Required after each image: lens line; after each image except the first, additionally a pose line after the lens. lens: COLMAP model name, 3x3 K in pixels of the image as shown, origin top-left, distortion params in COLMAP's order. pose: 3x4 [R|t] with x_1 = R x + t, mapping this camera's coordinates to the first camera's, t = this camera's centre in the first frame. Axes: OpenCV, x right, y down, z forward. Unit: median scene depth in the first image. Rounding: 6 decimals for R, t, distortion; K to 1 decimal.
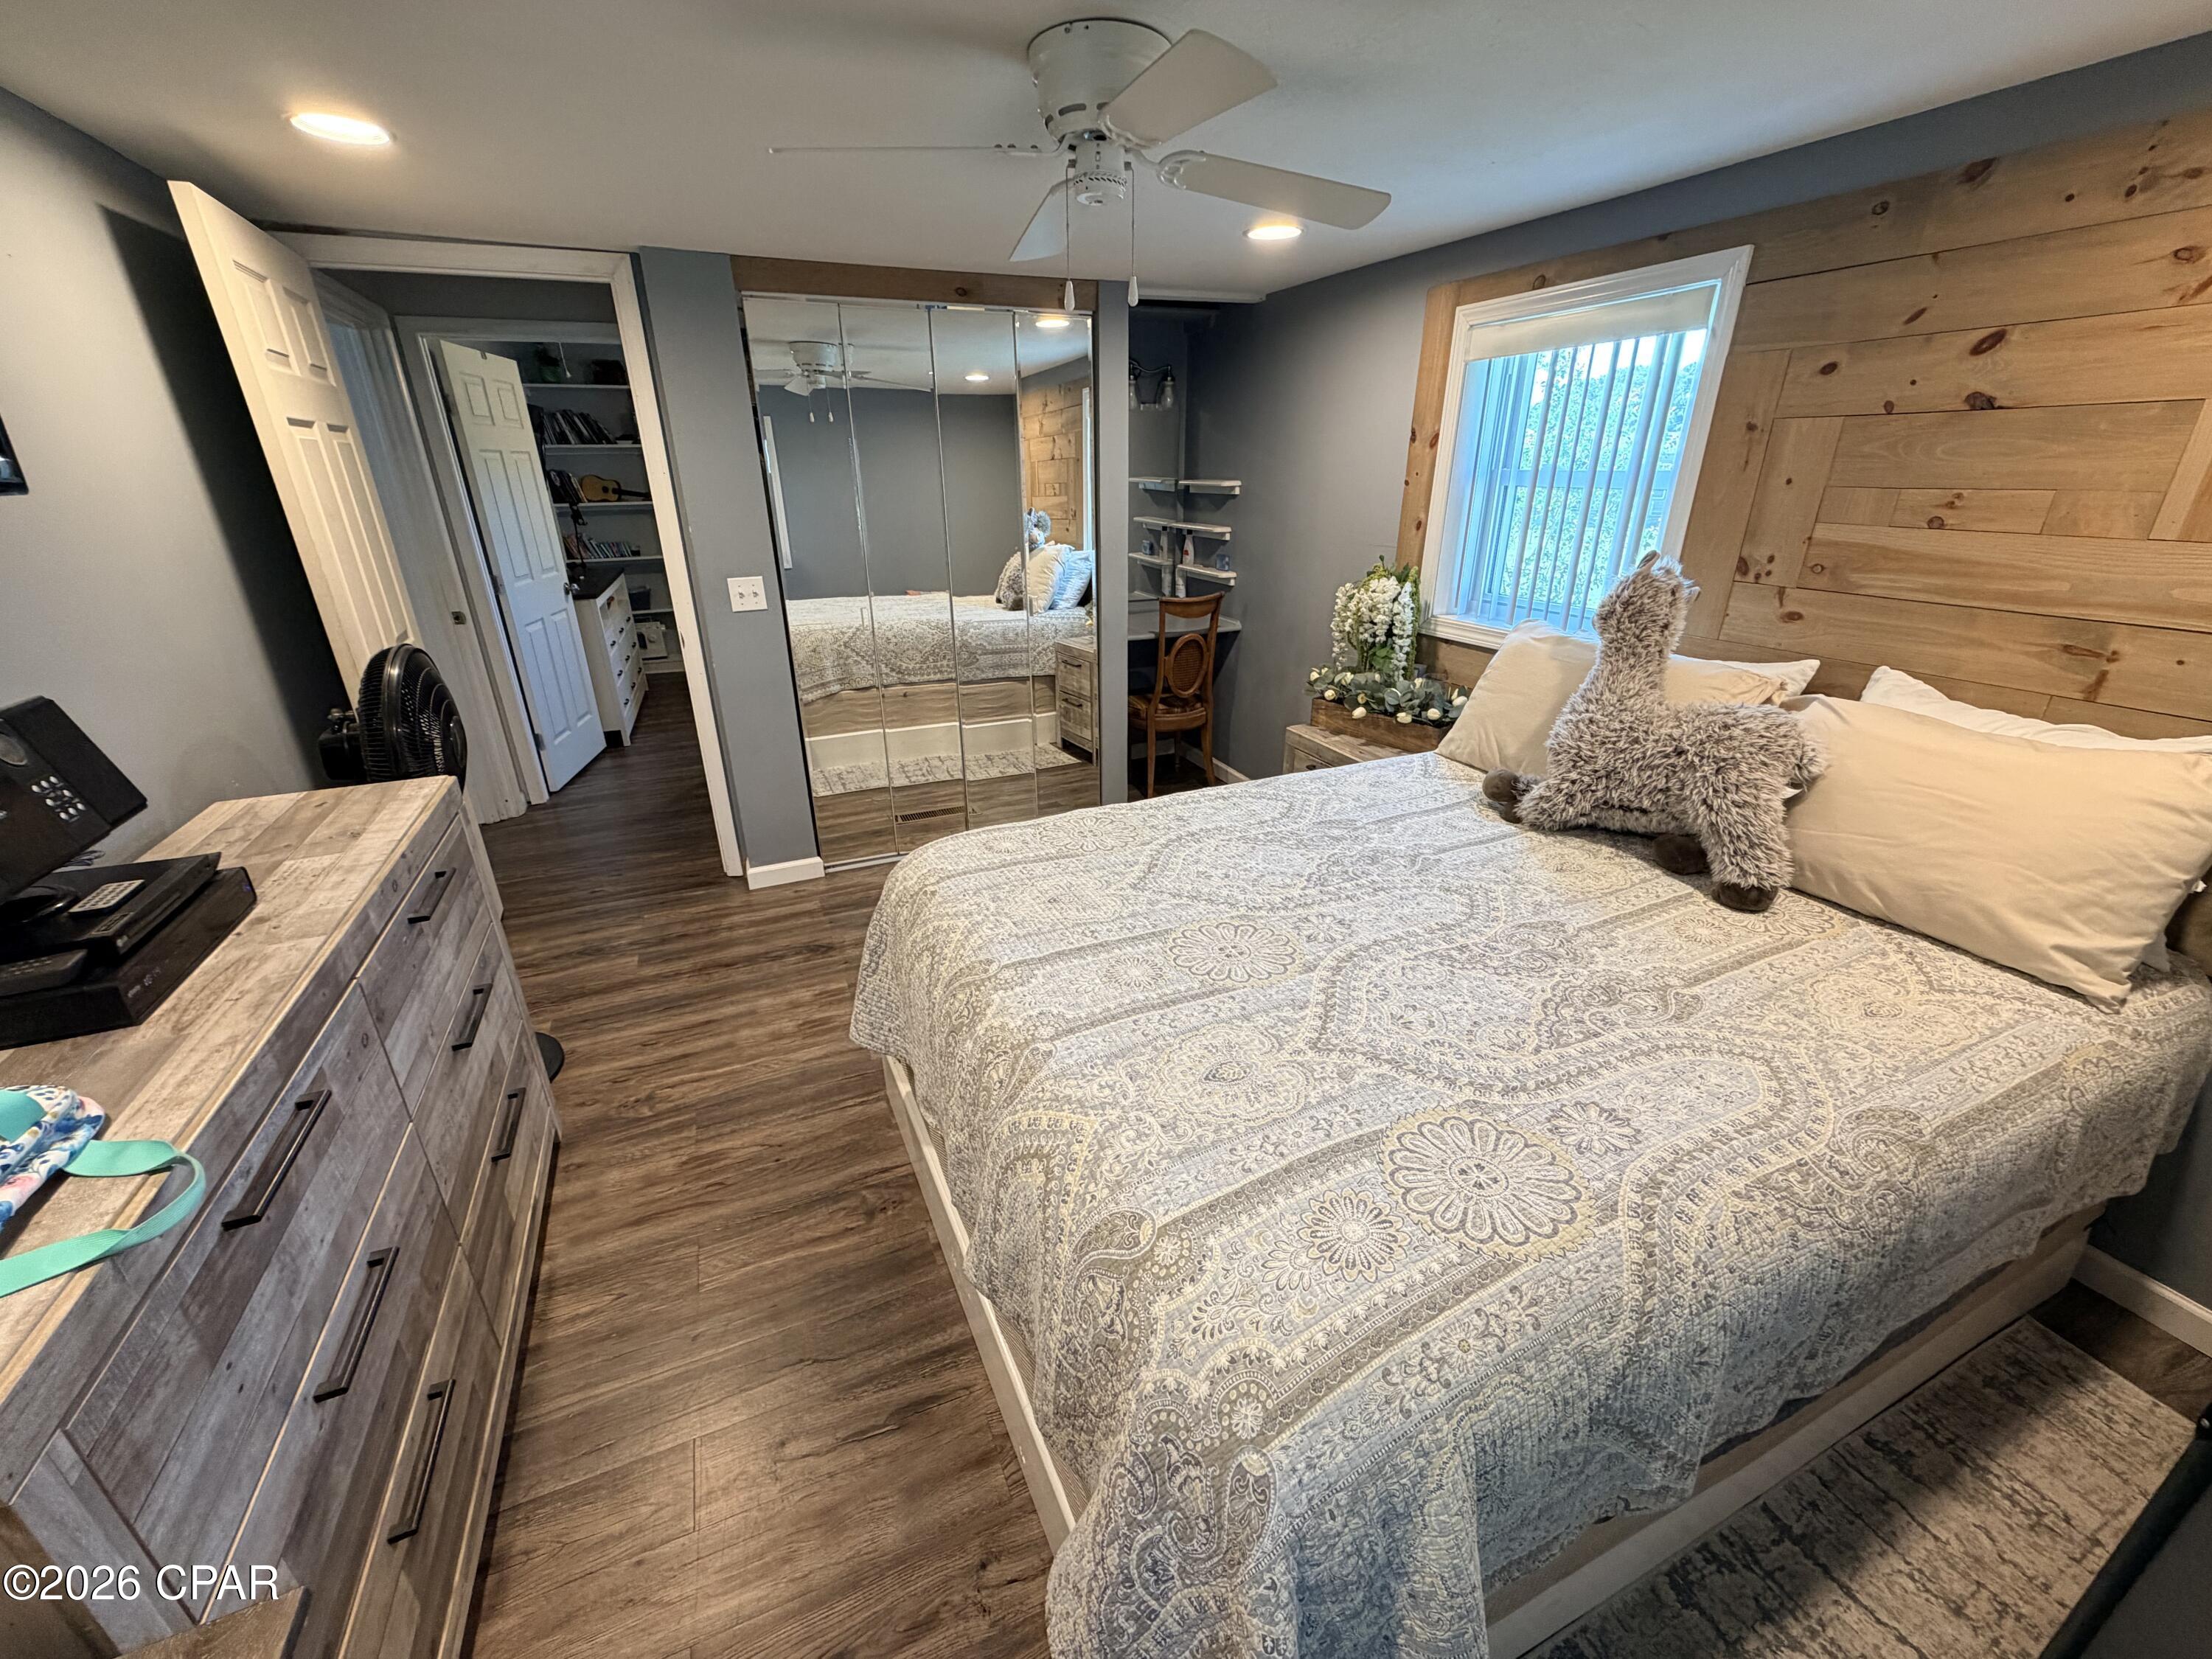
lens RADIAL K [[881.7, 0, 1105.3], [0, 881.7, 830.9], [0, 0, 1]] dist [0.000475, -0.000274]
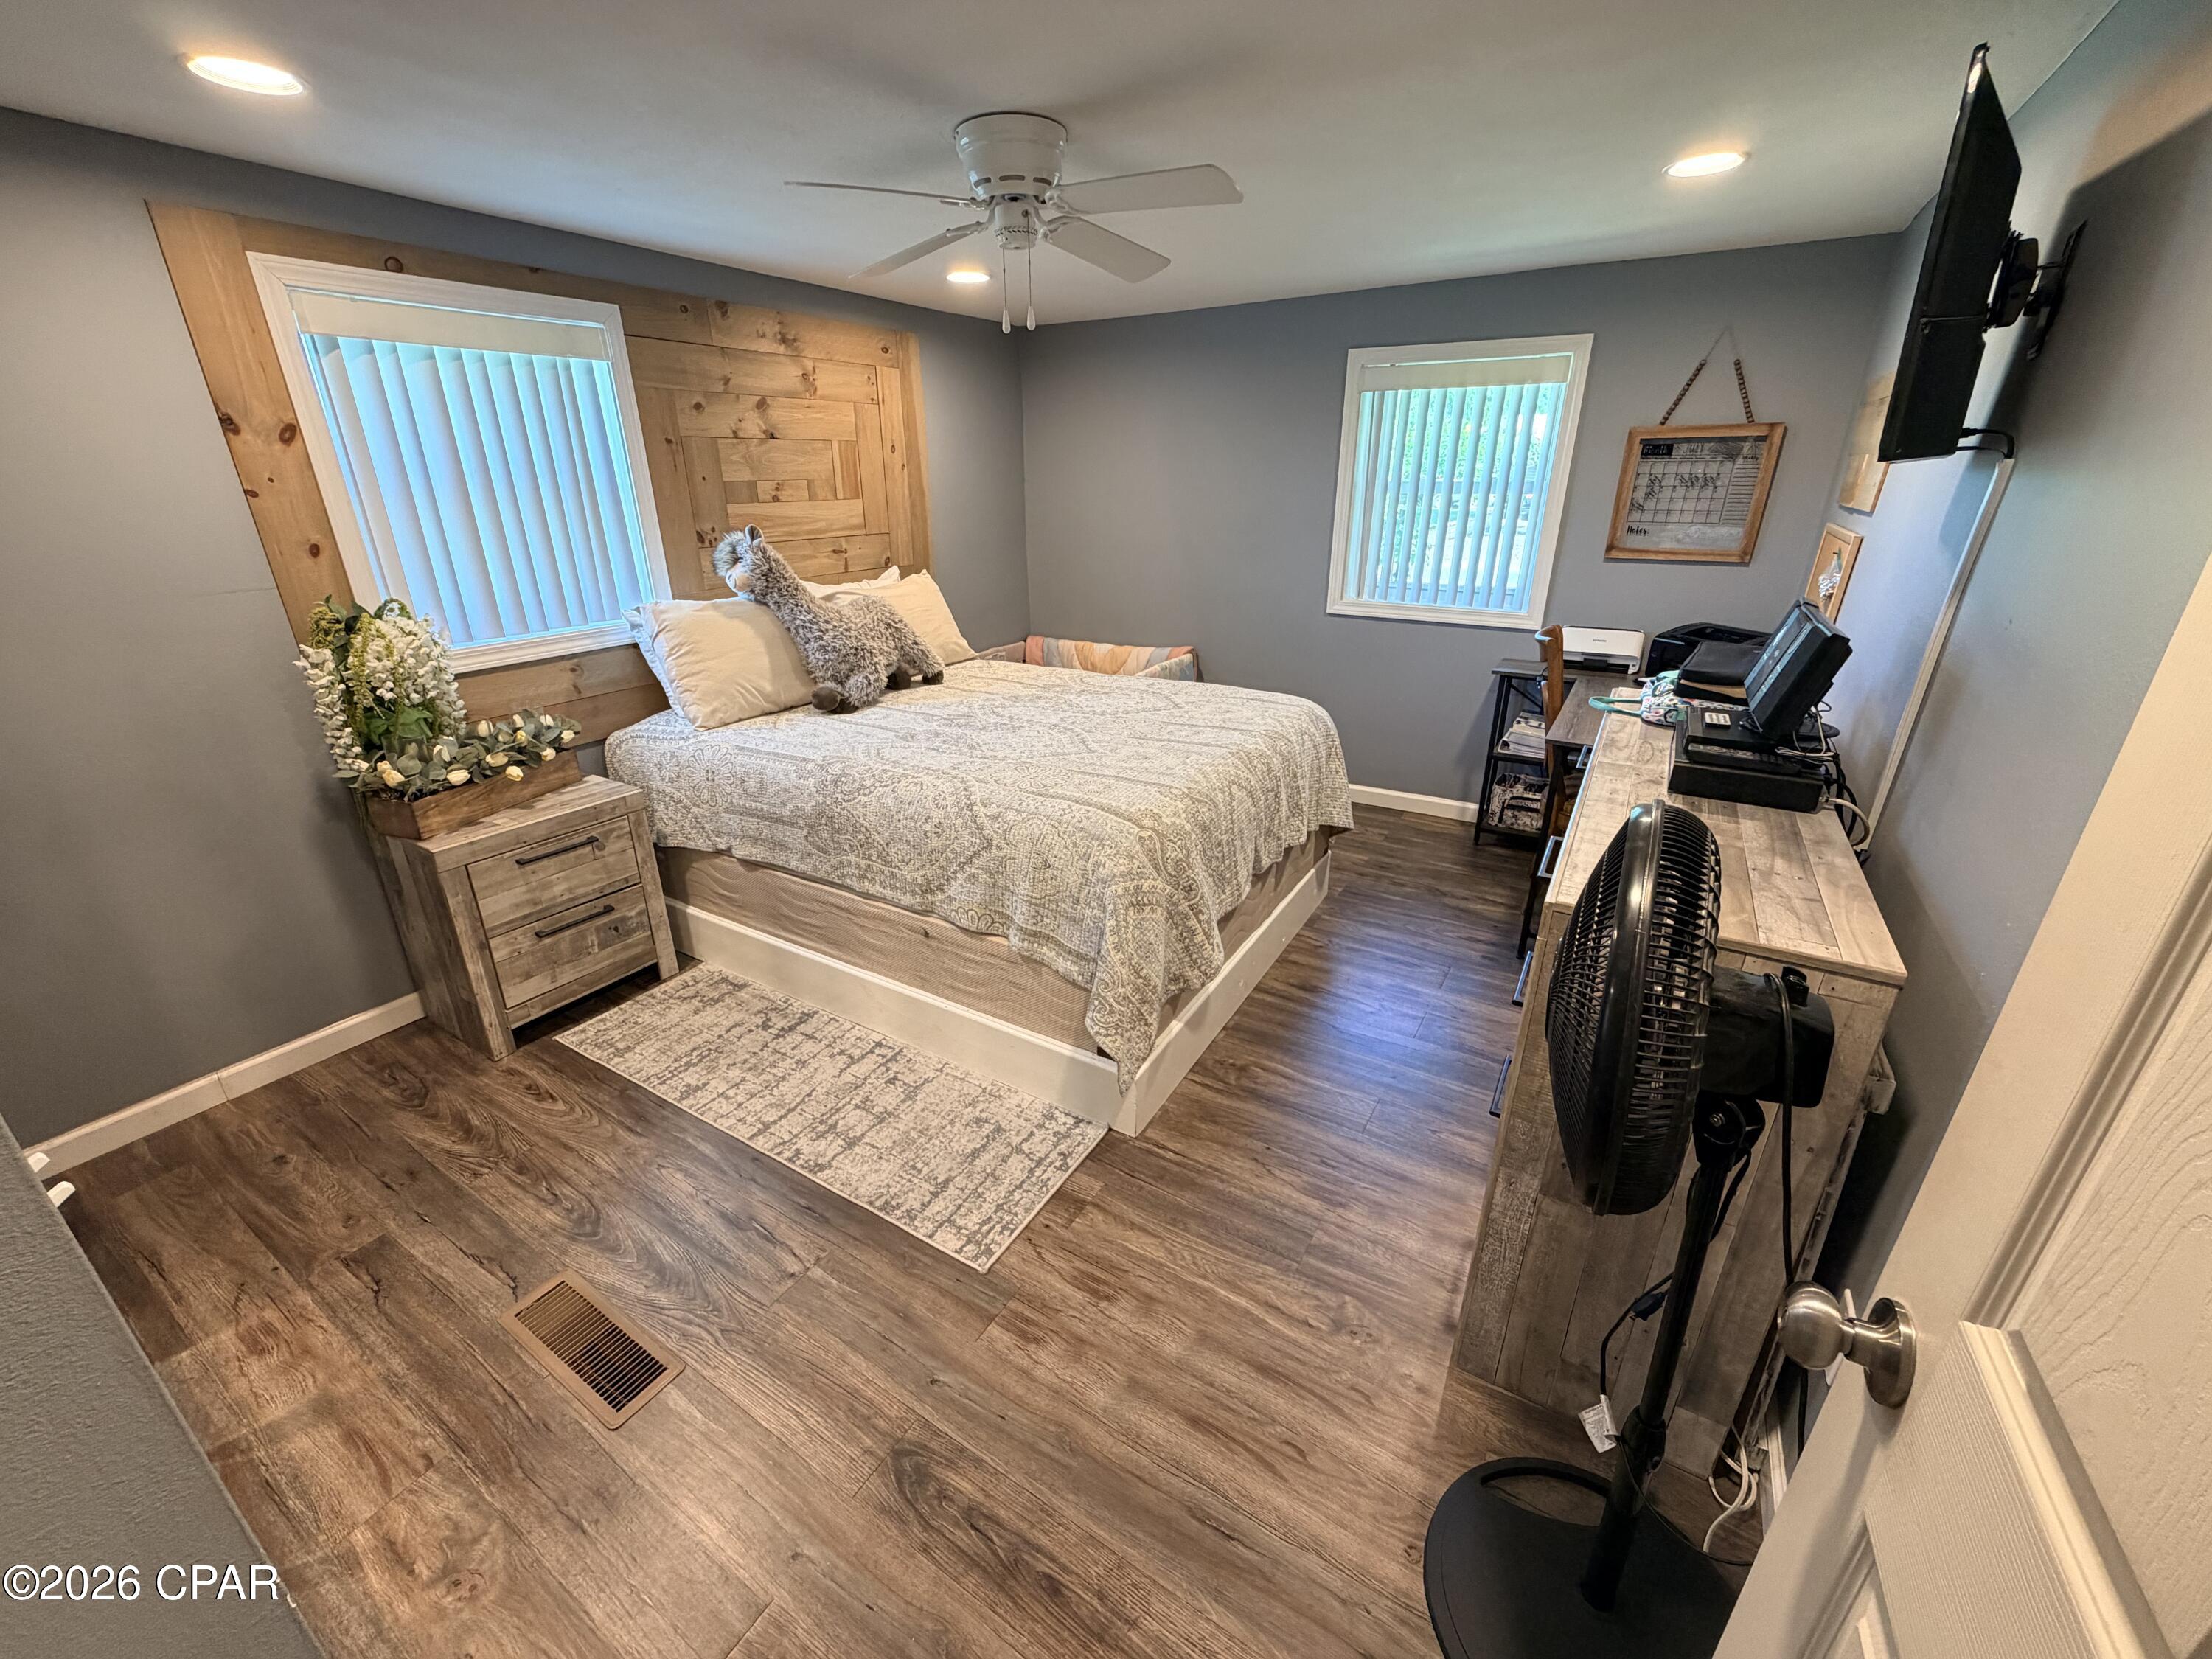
lens RADIAL K [[881.7, 0, 1101.2], [0, 881.7, 828.3], [0, 0, 1]] dist [0.000475, -0.000274]
pose [[-0.568228, -0.298962, 0.766641, -0.984557], [0.325185, 0.774247, 0.542952, -0.546003], [-0.755892, 0.557821, -0.342730, 1.375183]]
